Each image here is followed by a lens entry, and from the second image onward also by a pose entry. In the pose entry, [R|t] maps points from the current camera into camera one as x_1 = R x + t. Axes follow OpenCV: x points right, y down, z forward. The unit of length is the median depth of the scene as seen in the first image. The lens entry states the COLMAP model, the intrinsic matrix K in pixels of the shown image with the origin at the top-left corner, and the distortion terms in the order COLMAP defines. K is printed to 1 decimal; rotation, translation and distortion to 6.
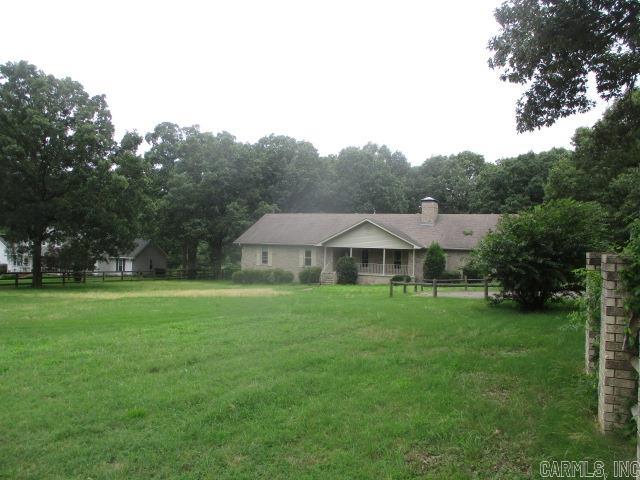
lens RADIAL K [[537.0, 0, 321.7], [0, 537.0, 241.8], [0, 0, 1]] dist [0.000858, 0.000449]
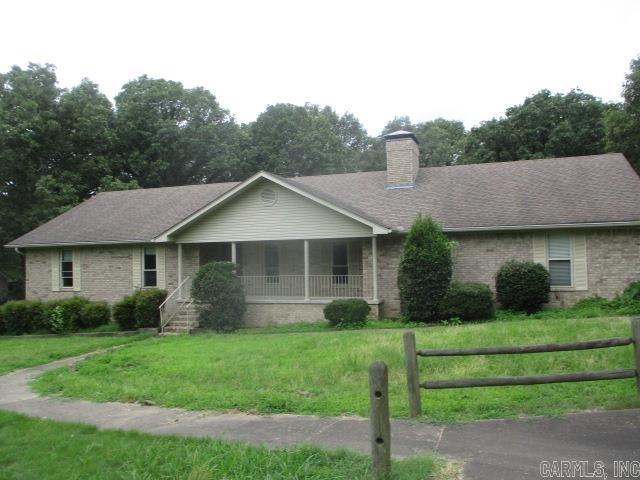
lens RADIAL K [[537.0, 0, 318.7], [0, 537.0, 239.5], [0, 0, 1]] dist [0.000858, 0.000449]
pose [[0.997081, -0.046232, 0.060765, 0.097466], [0.047857, 0.998527, -0.025563, 0.023511], [-0.059493, 0.028396, 0.997825, 0.550228]]
